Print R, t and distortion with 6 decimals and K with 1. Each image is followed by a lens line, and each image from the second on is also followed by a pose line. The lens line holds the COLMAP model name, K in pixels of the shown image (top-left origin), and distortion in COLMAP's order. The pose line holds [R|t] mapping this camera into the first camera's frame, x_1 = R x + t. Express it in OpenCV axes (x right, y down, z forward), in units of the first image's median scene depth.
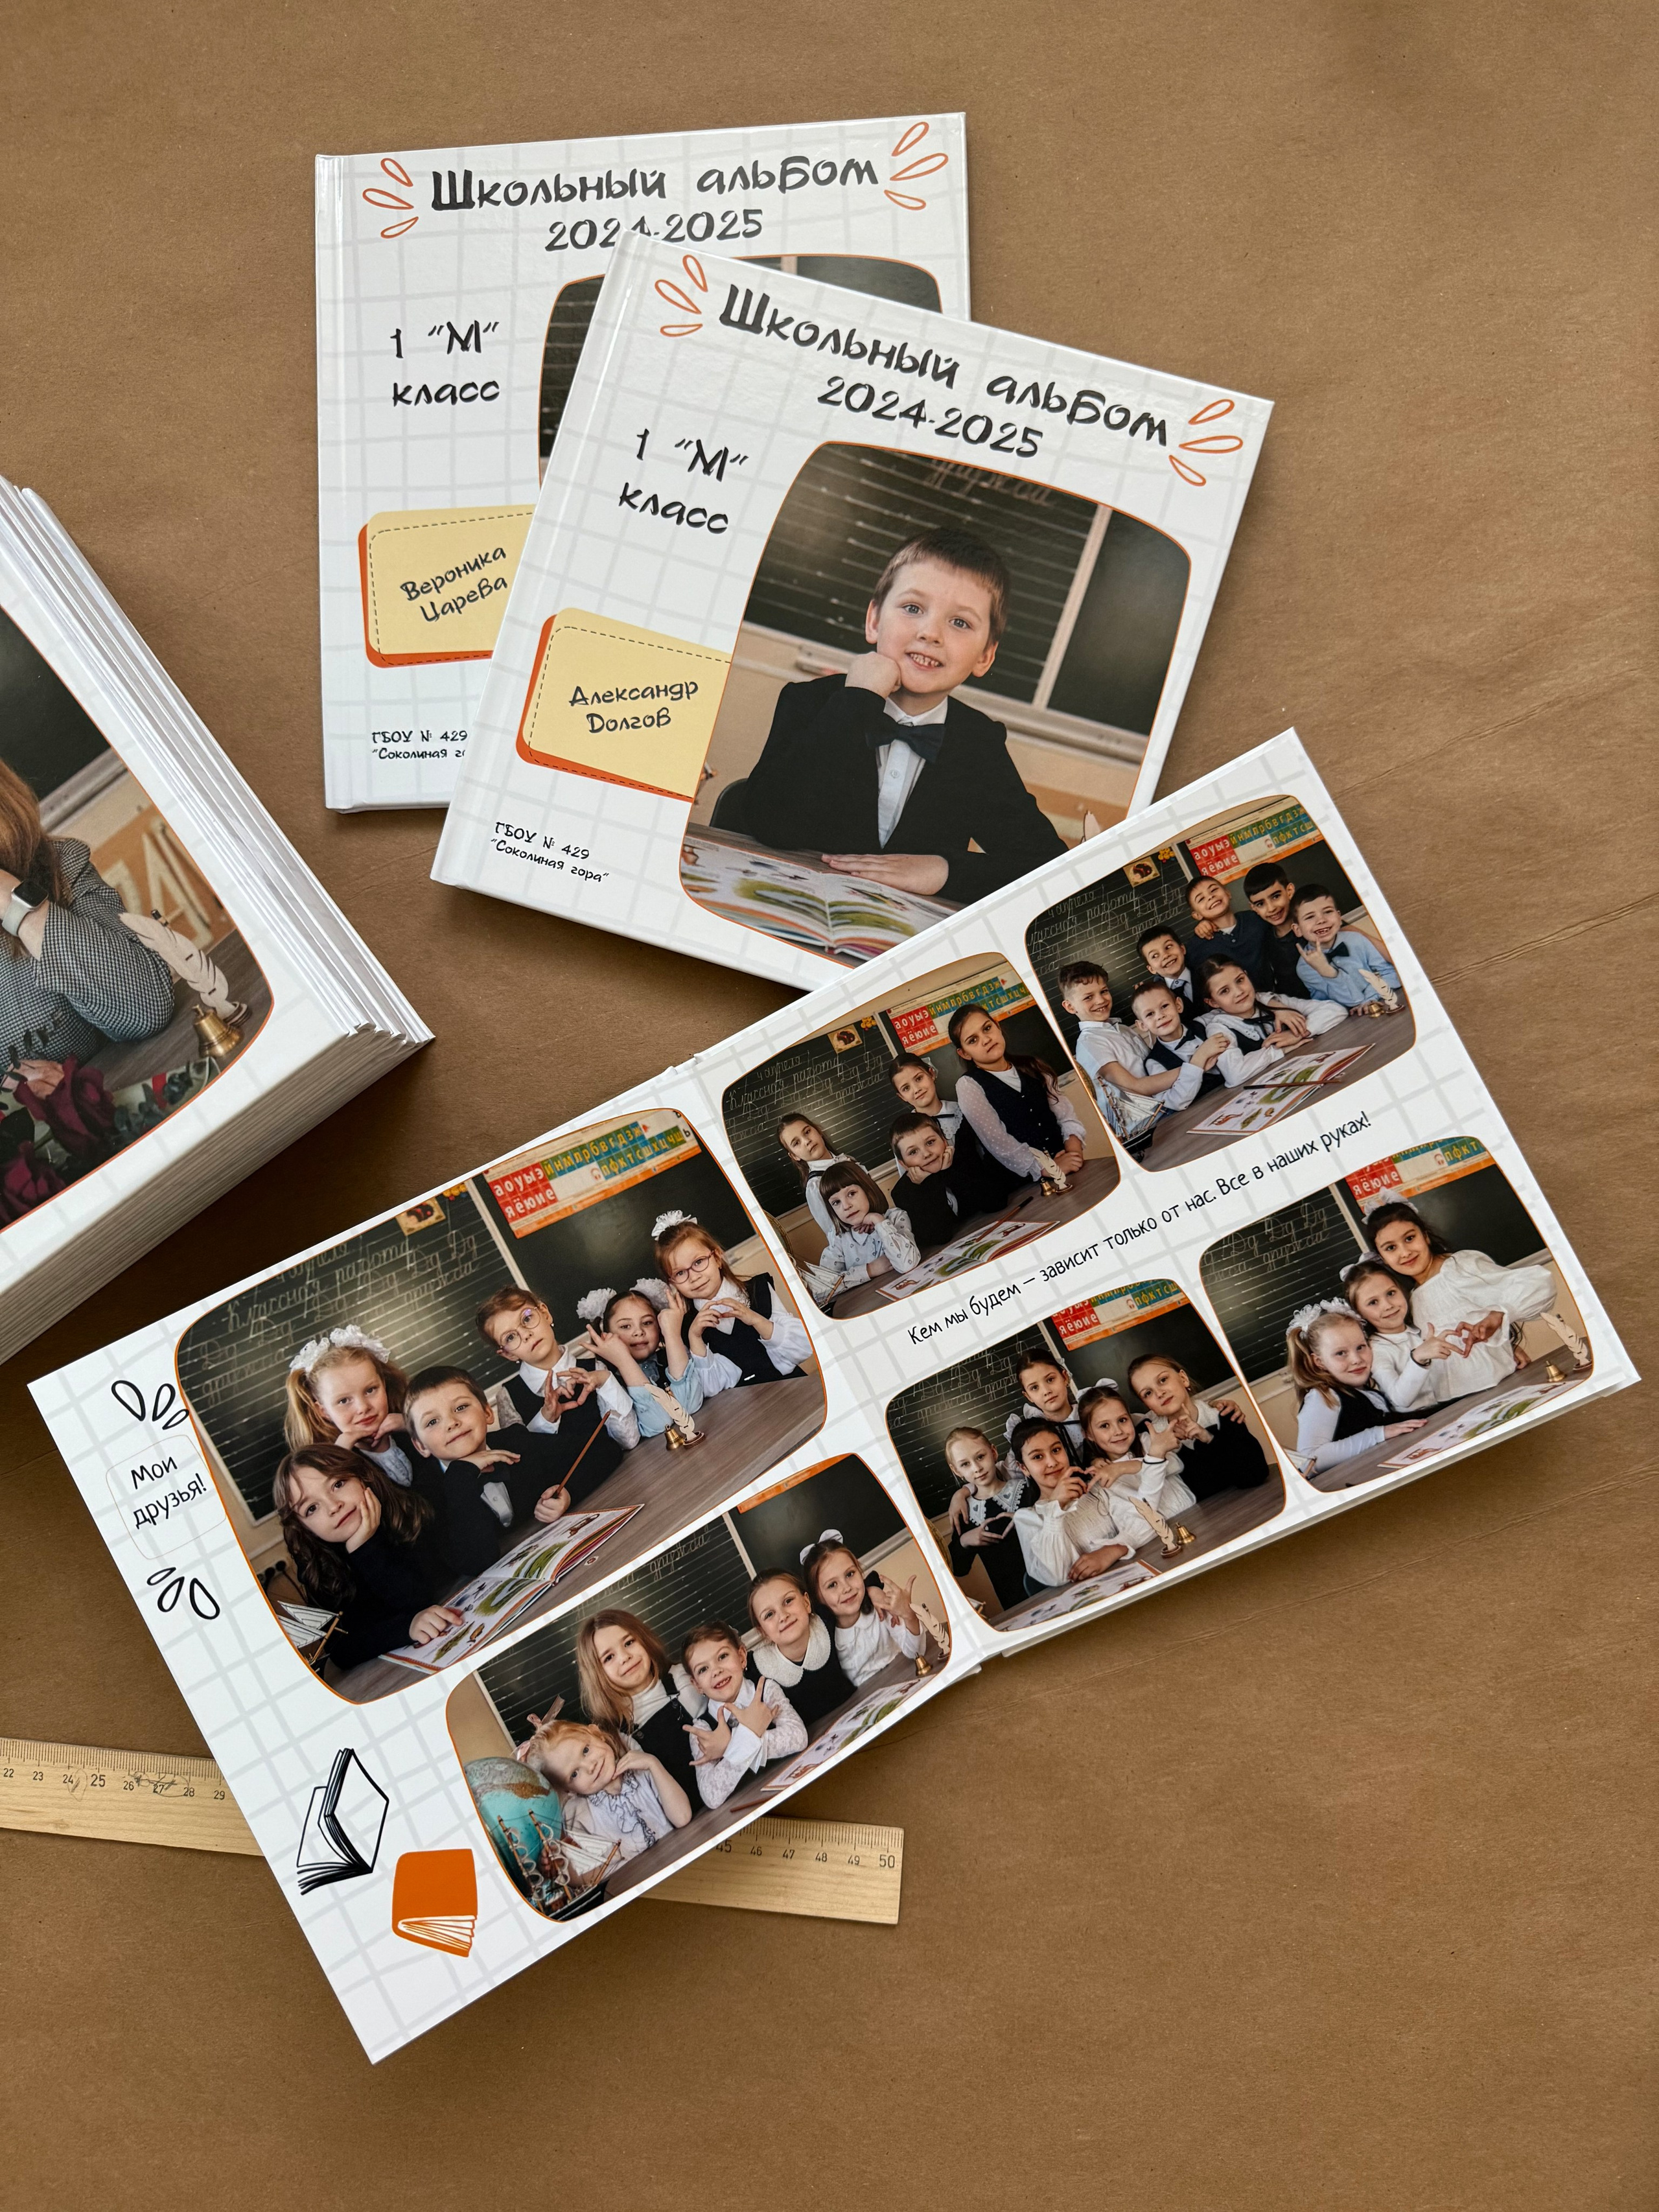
lens RADIAL K [[1550.3, 0, 827.1], [0, 1550.3, 1118.6], [0, 0, 1]] dist [-0.004712, -0.016236]
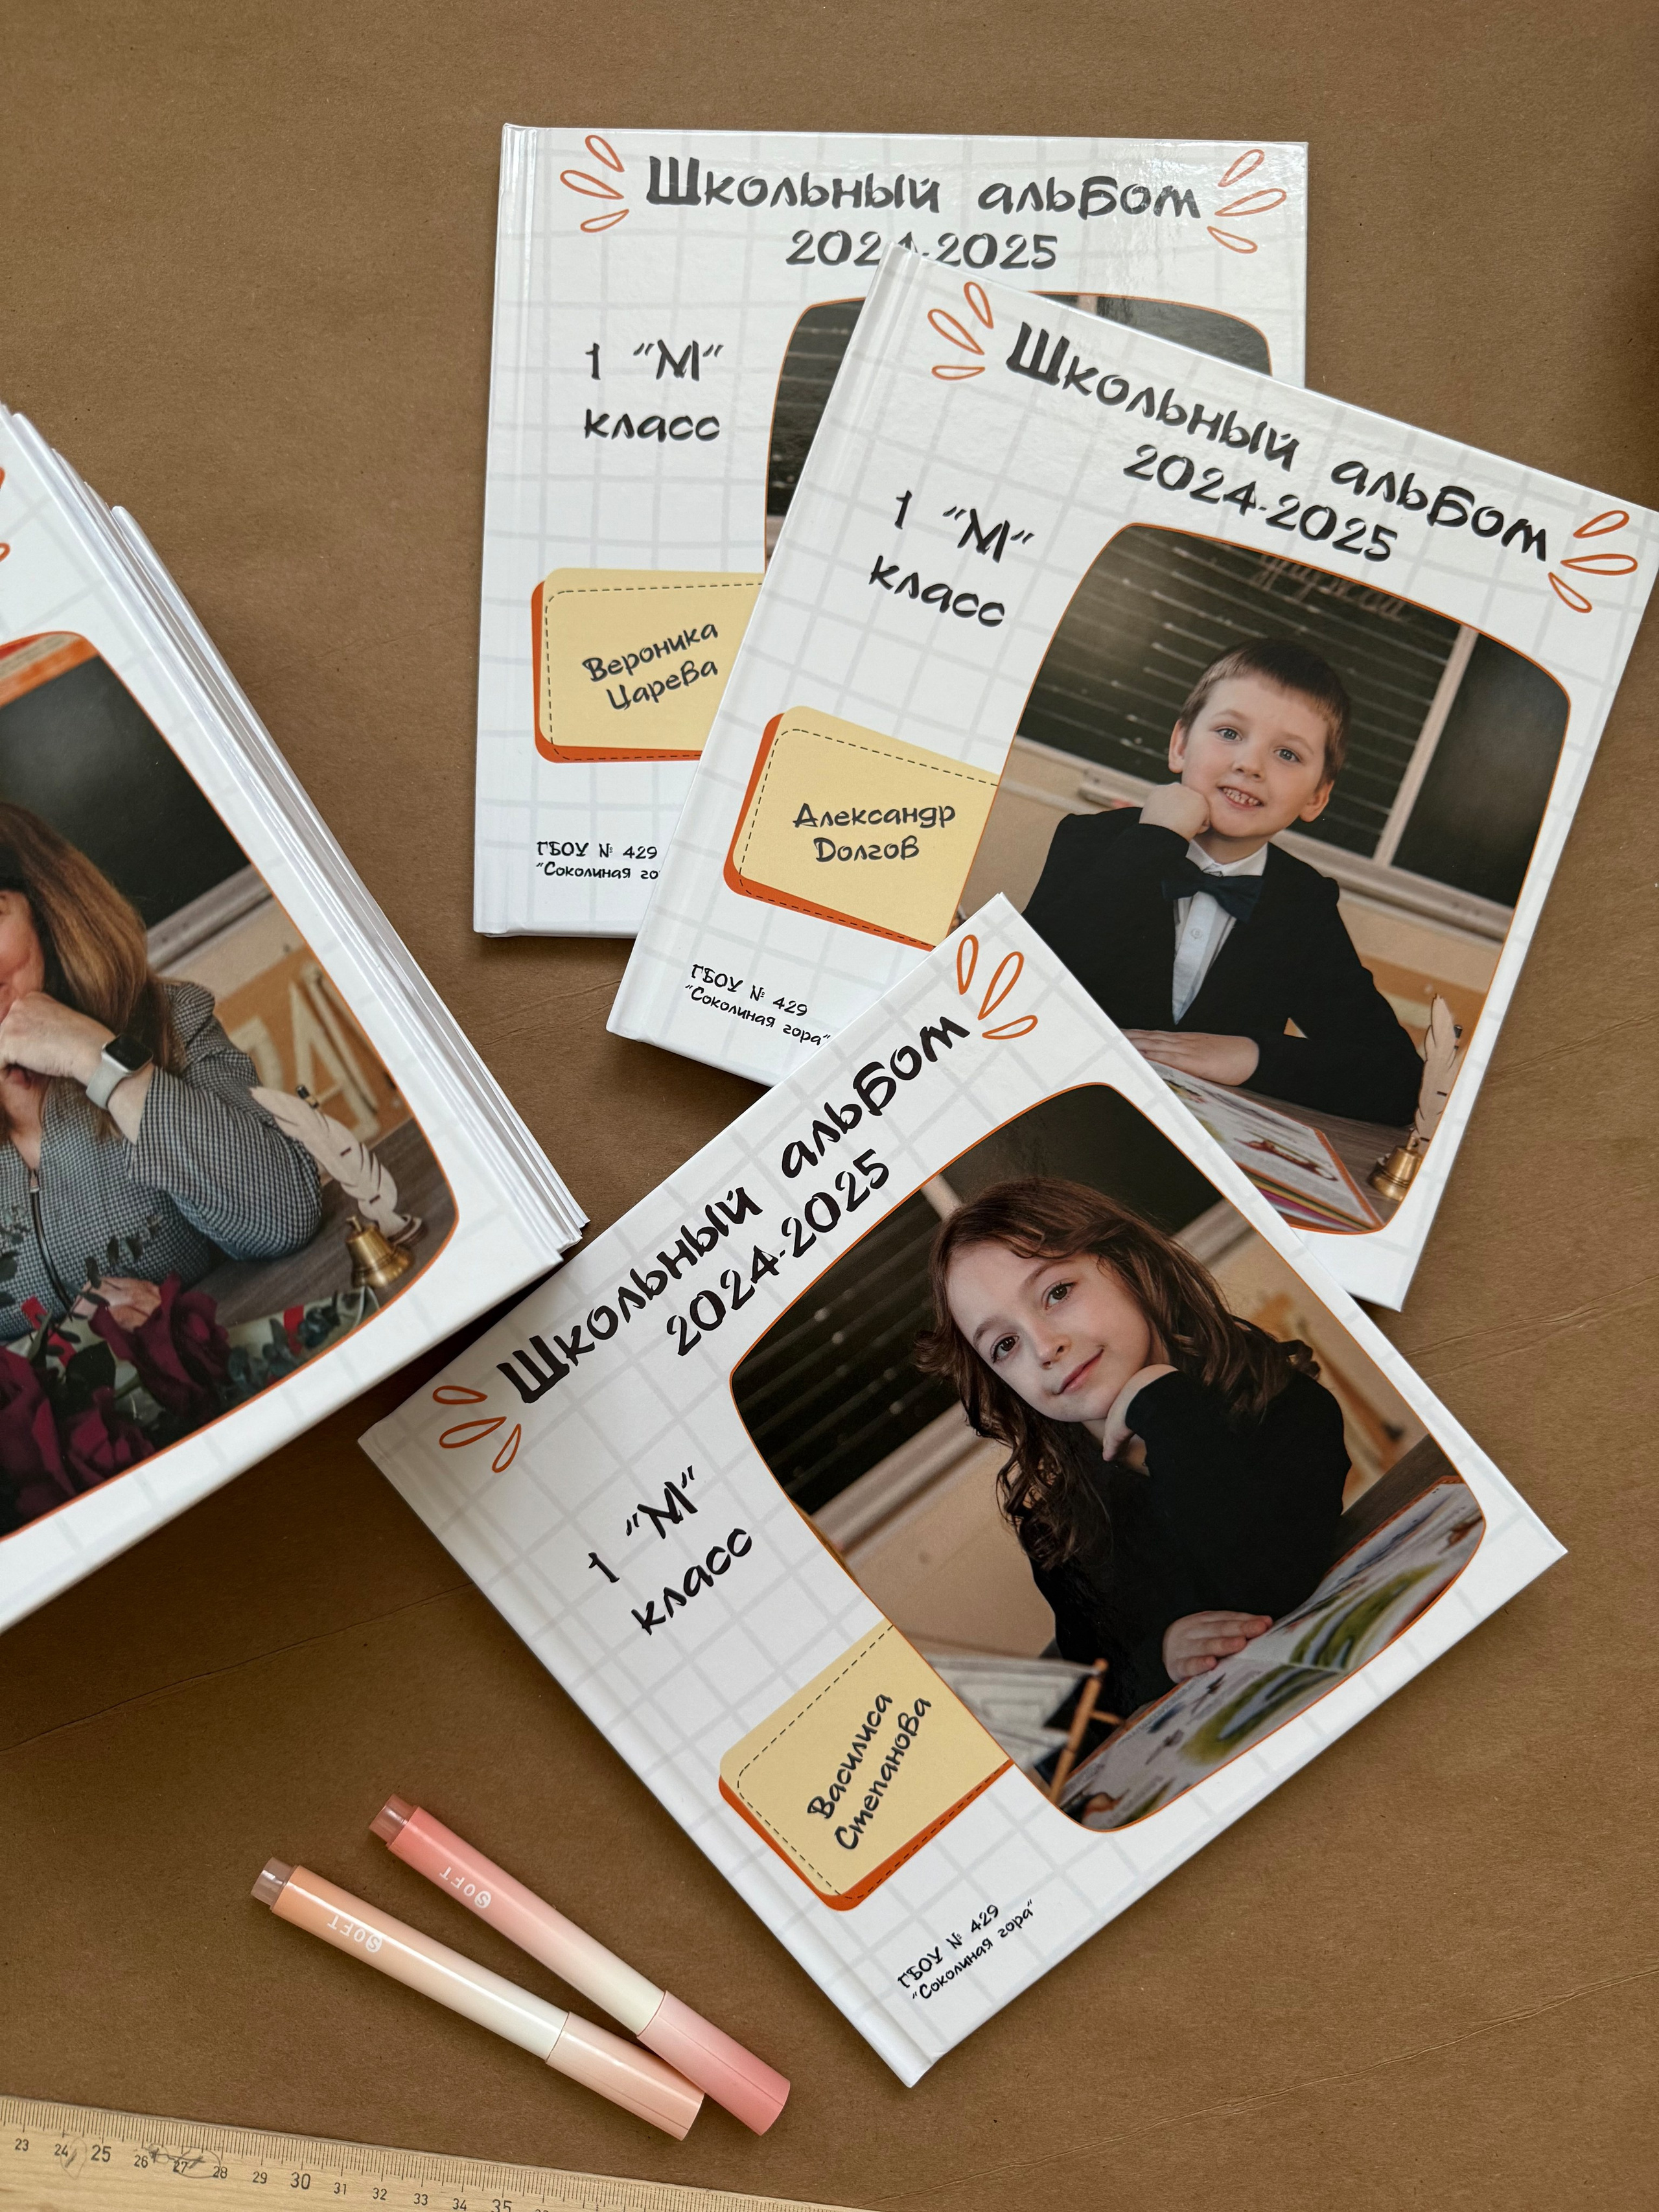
lens RADIAL K [[1550.3, 0, 821.7], [0, 1550.3, 1125.5], [0, 0, 1]] dist [-0.004712, -0.016236]
pose [[0.997172, 0.051808, 0.054444, -0.186008], [-0.050368, 0.998352, -0.027485, -0.089396], [-0.055778, 0.024665, 0.998138, 0.201635]]
